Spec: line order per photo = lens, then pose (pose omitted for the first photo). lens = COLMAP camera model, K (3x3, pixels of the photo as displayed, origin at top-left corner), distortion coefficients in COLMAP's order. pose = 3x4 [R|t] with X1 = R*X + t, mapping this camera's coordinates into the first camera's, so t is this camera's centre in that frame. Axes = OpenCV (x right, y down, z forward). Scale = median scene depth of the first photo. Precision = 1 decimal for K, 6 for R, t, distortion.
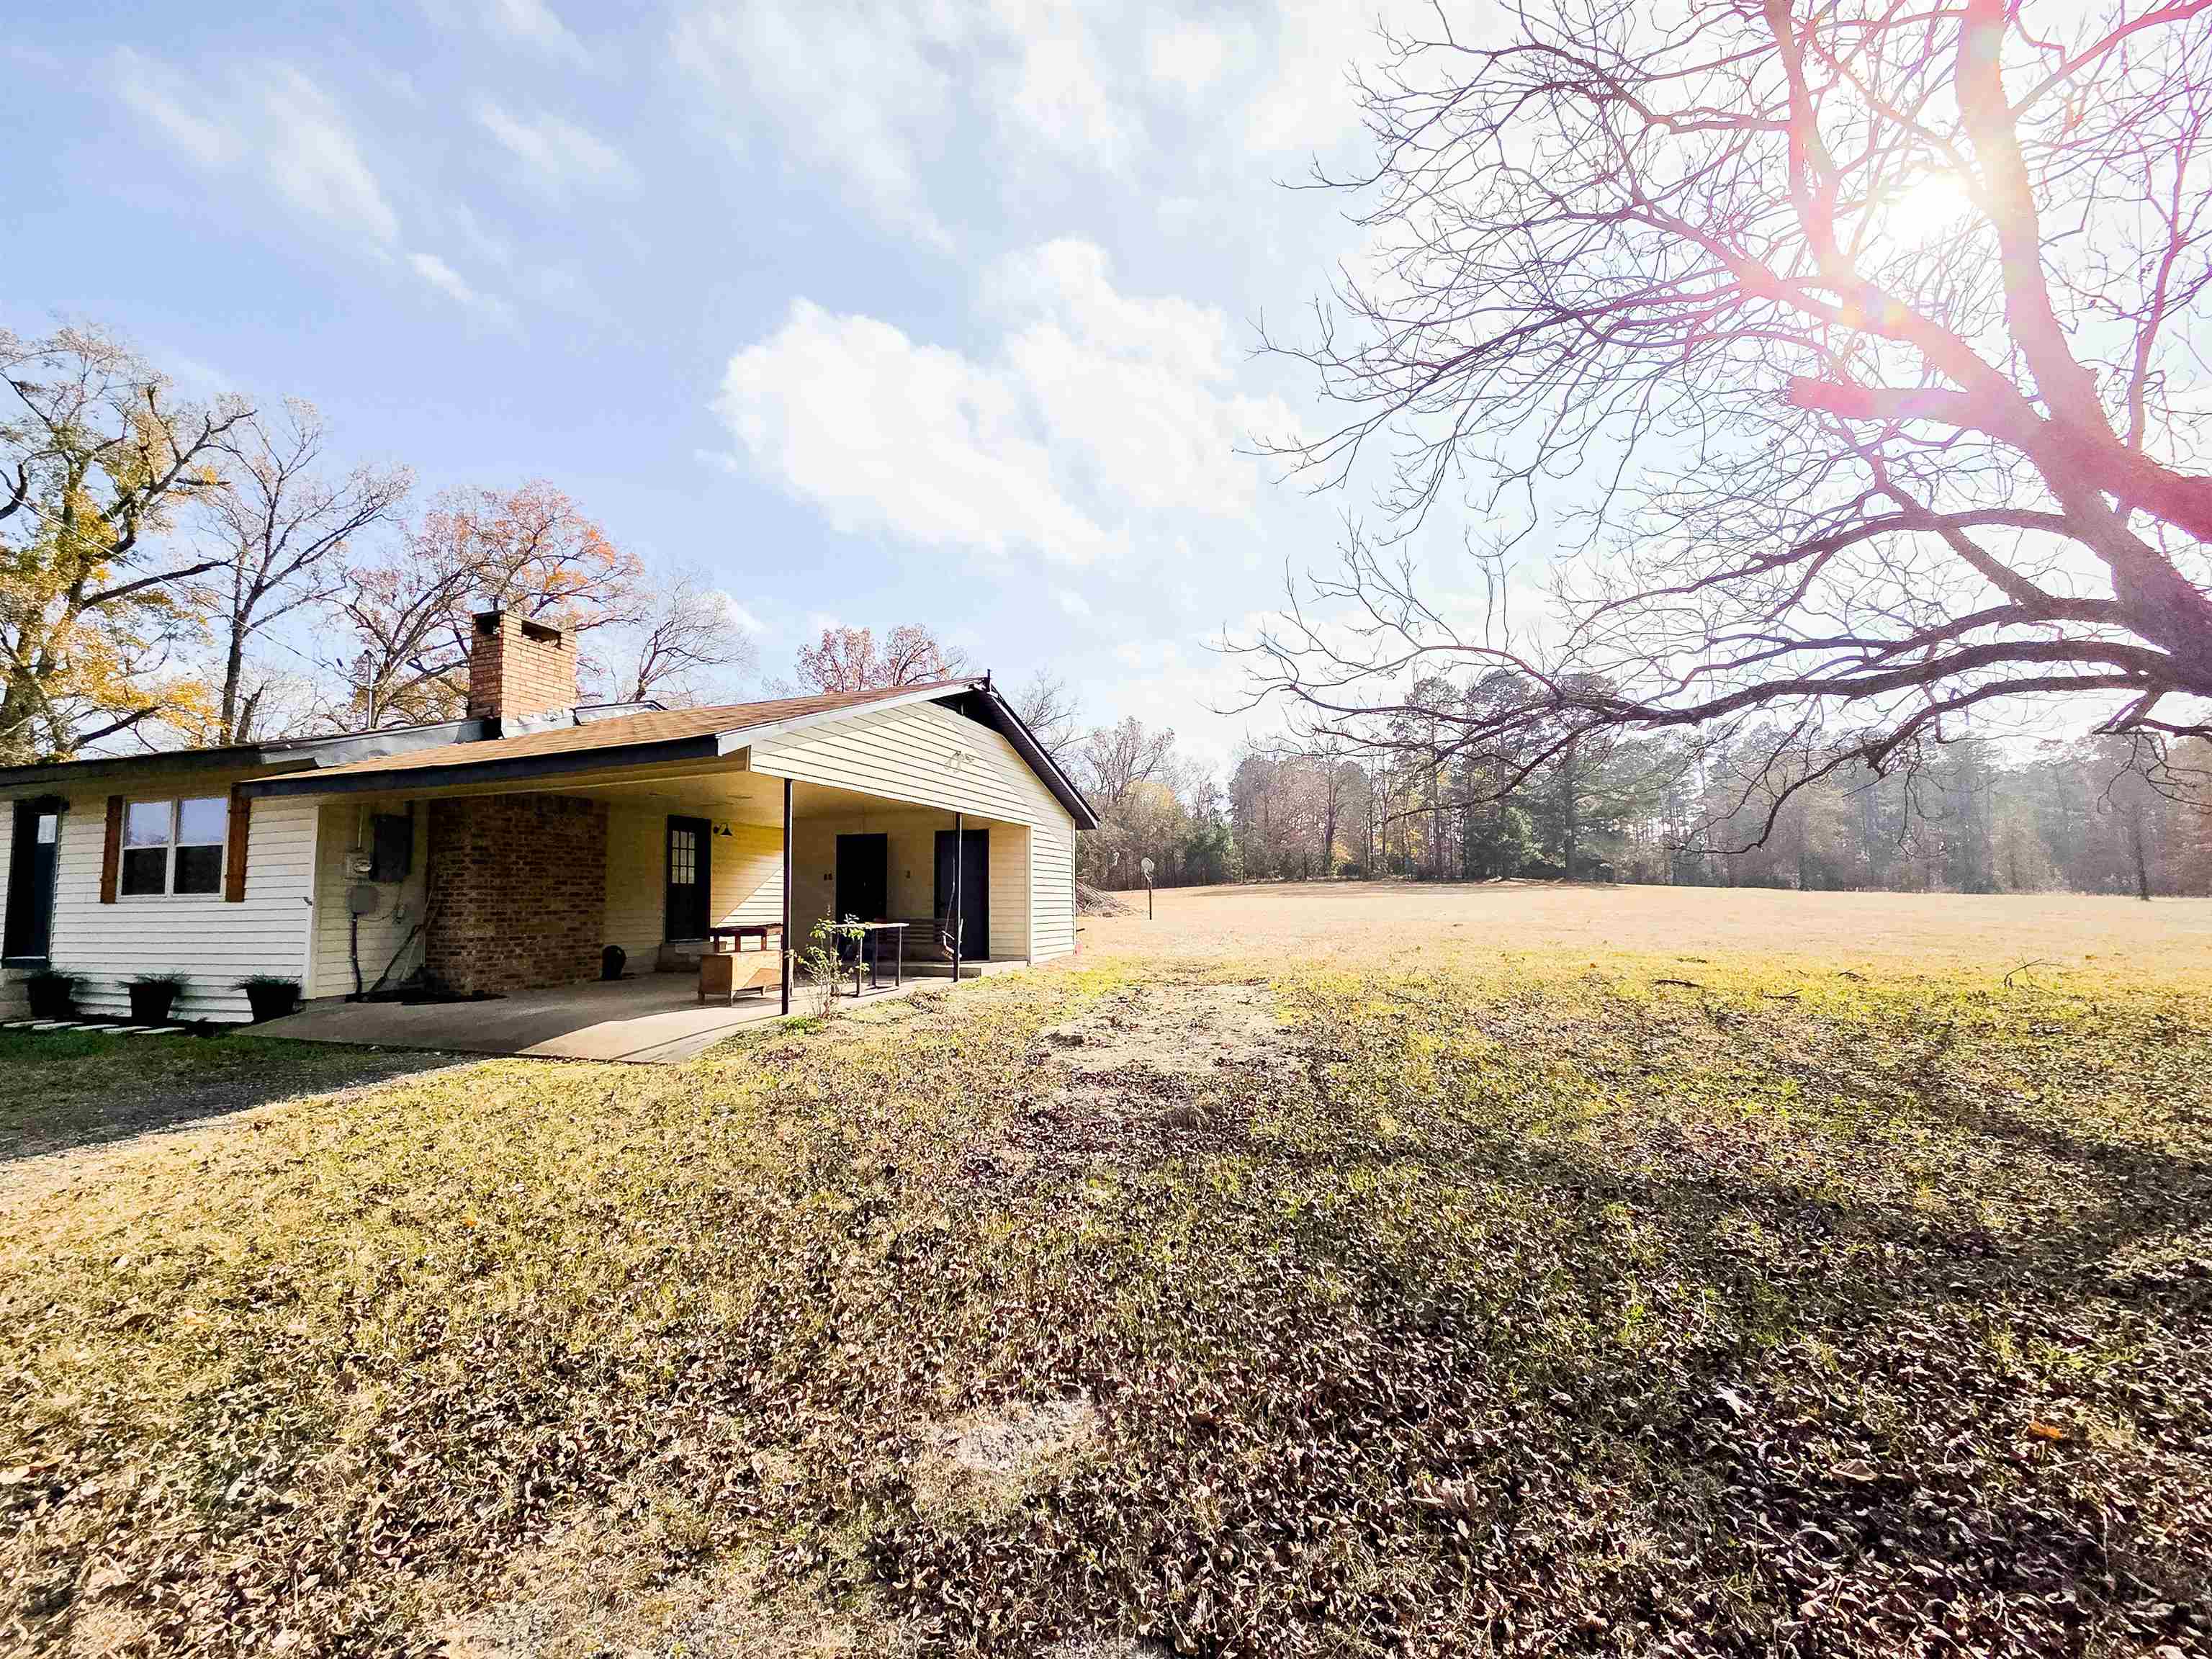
lens RADIAL K [[893.2, 0, 1104.2], [0, 893.2, 837.7], [0, 0, 1]] dist [0.001673, -0.000381]
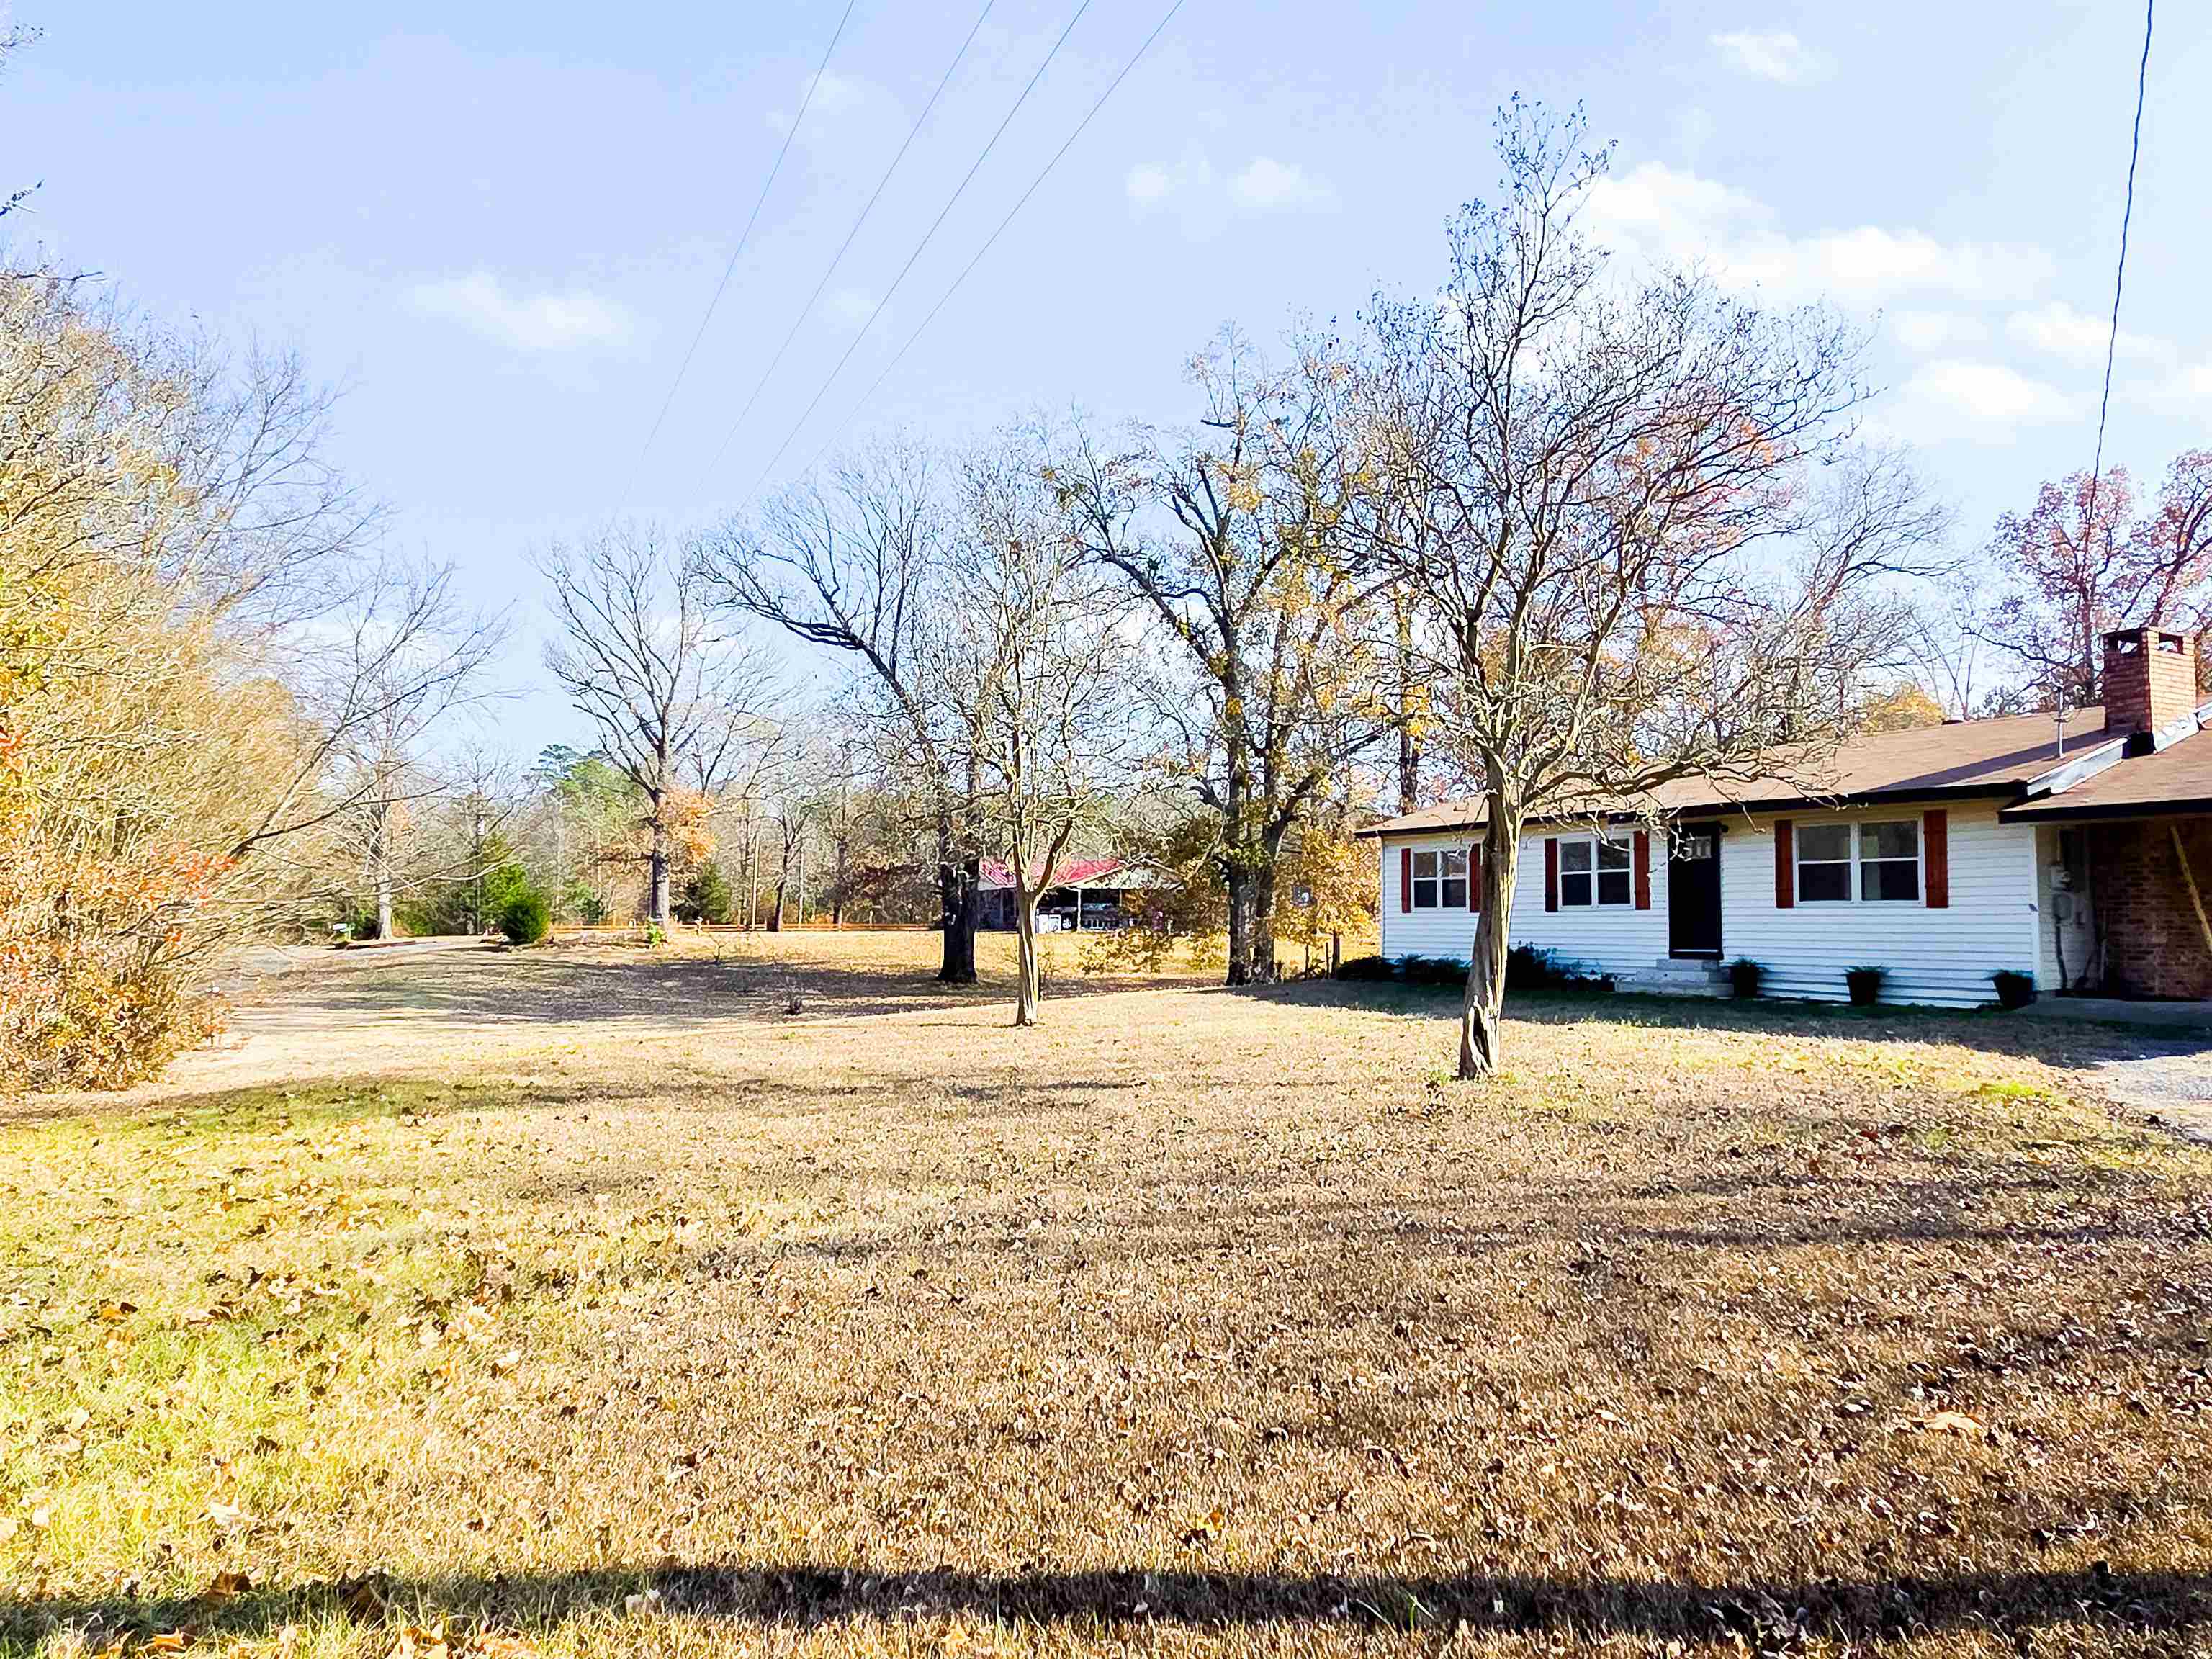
lens RADIAL K [[1473.4, 0, 1106.0], [0, 1473.4, 829.5], [0, 0, 1]] dist [-0.016126, -0.001107]
pose [[0.707240, -0.025360, -0.706518, -0.341956], [0.034068, 0.999418, -0.001771, -0.060578], [0.706152, -0.022817, 0.707692, -1.060743]]
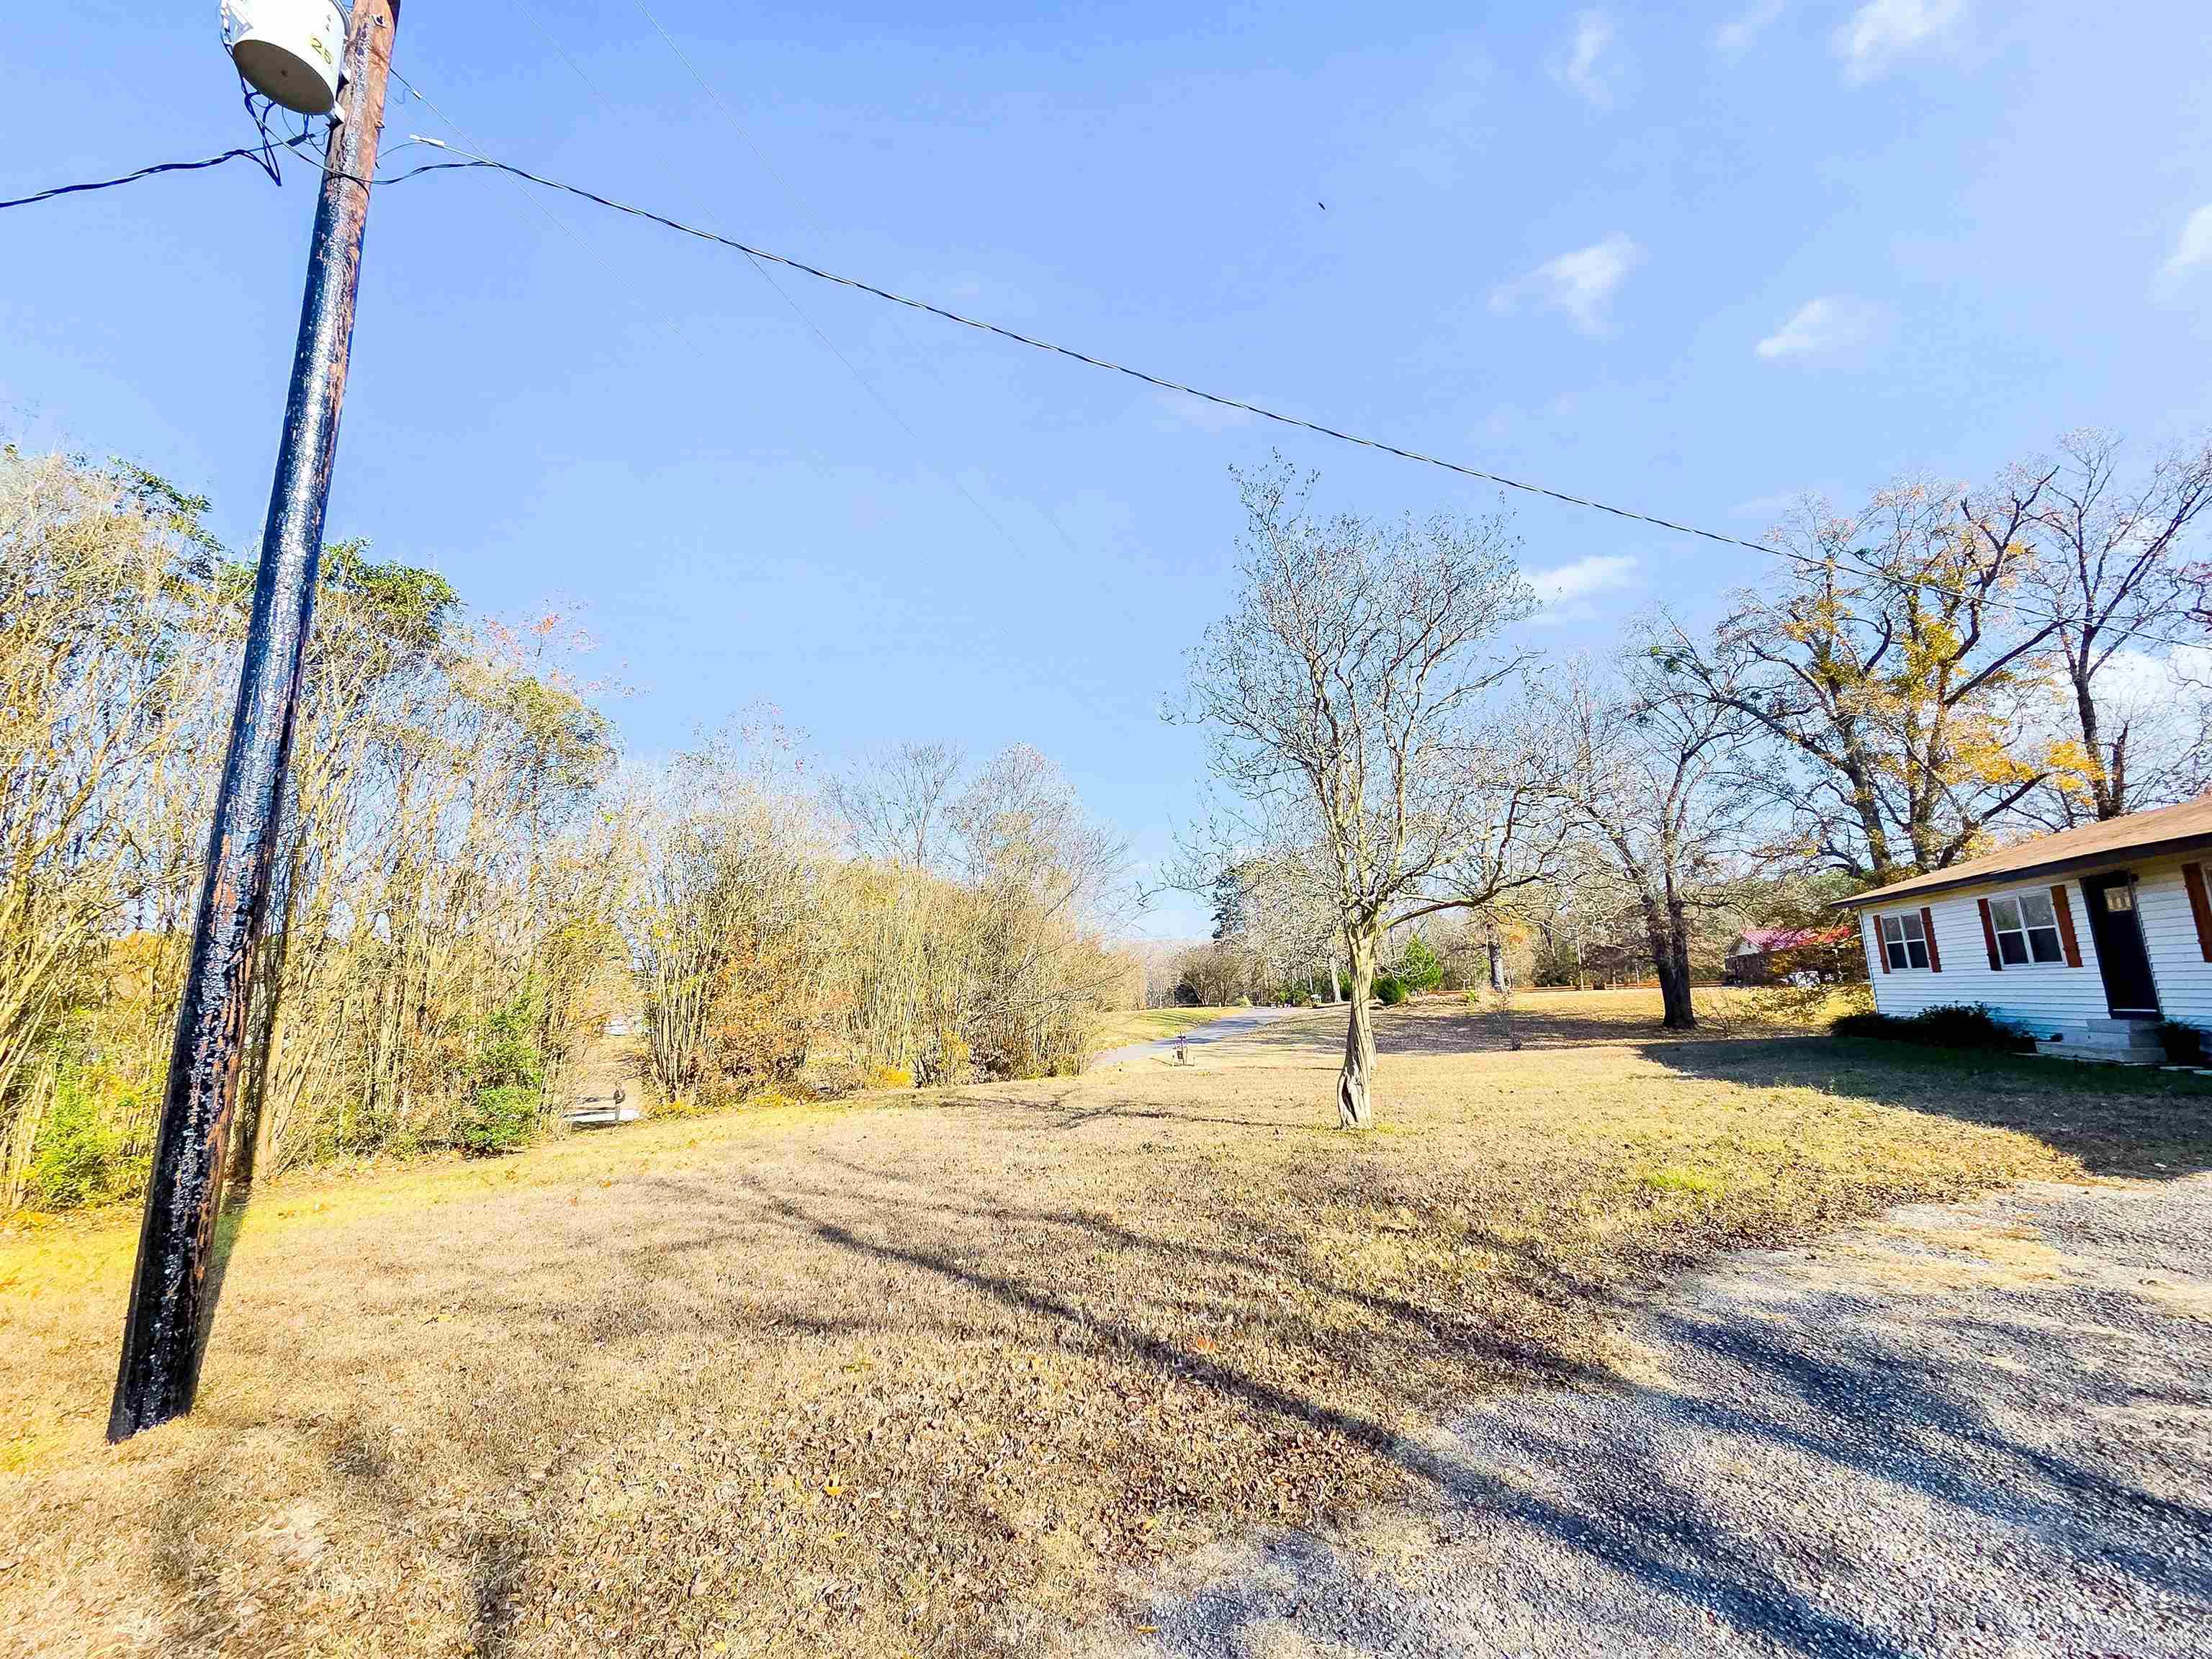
lens RADIAL K [[893.2, 0, 1104.2], [0, 893.2, 837.7], [0, 0, 1]] dist [0.001673, -0.000381]
pose [[-0.012734, -0.158240, -0.987319, -0.005339], [0.103155, 0.981922, -0.158706, -0.040613], [0.994584, -0.103868, 0.003820, -0.318969]]
